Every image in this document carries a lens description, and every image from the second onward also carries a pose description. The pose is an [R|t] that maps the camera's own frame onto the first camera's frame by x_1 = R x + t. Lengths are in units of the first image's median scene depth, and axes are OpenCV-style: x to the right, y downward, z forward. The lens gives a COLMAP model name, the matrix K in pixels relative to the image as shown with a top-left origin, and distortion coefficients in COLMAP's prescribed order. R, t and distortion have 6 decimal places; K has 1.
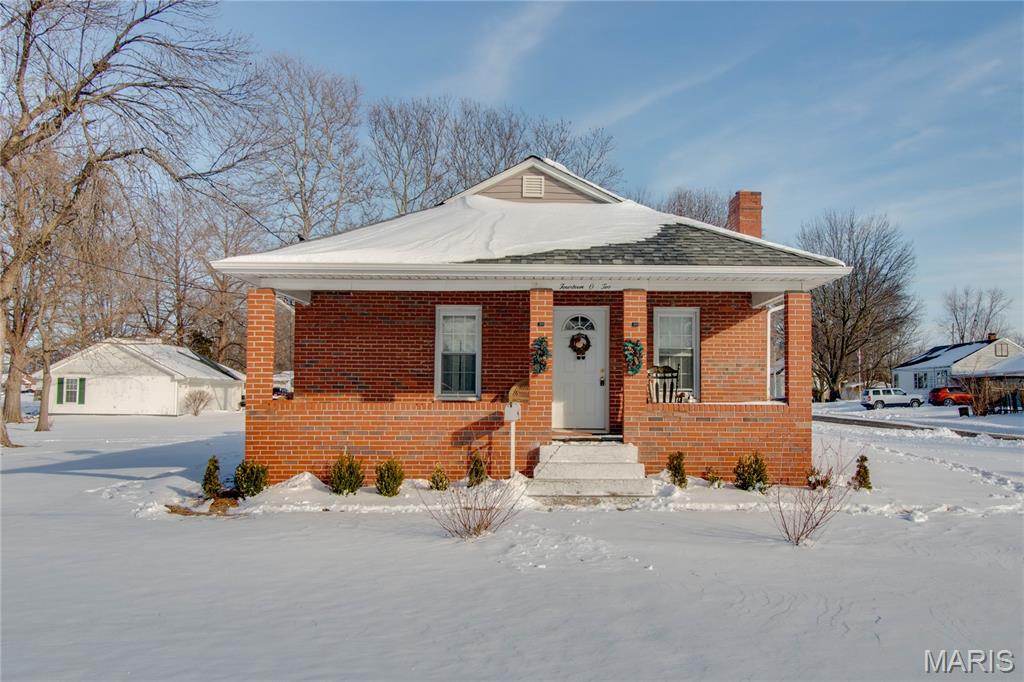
lens RADIAL K [[763.8, 0, 547.7], [0, 763.8, 344.3], [0, 0, 1]] dist [0.002939, 0.002484]
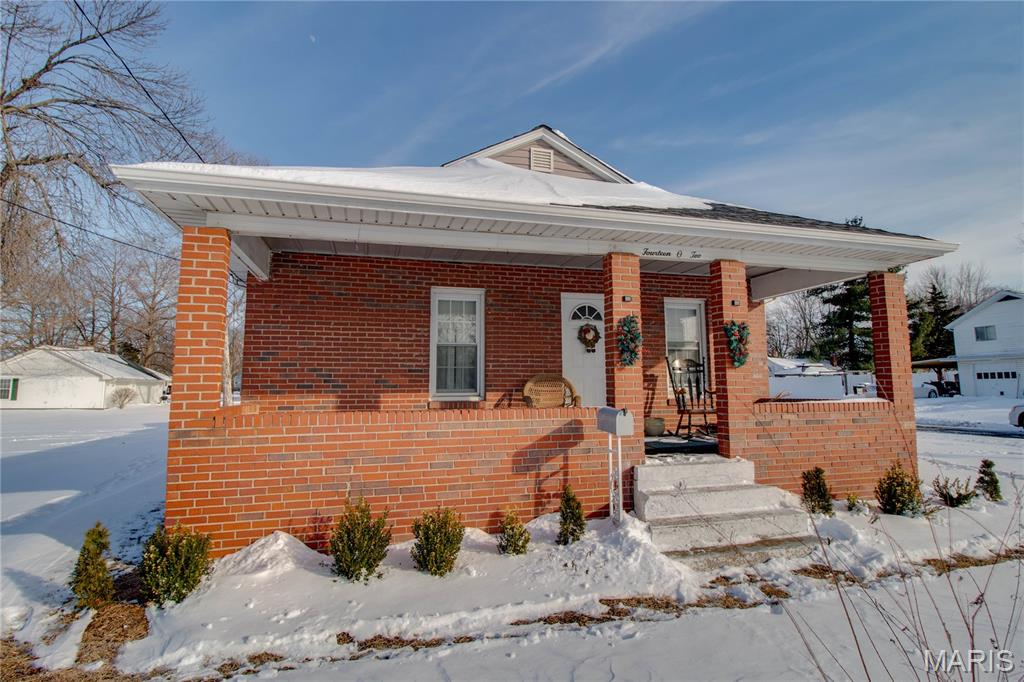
lens RADIAL K [[491.8, 0, 515.6], [0, 491.8, 324.9], [0, 0, 1]] dist [0.000580, -0.009474]
pose [[0.971614, 0.017383, 0.235931, -0.185116], [-0.003271, 0.998188, -0.060076, 0.022856], [-0.236548, 0.057599, 0.969911, 0.462378]]
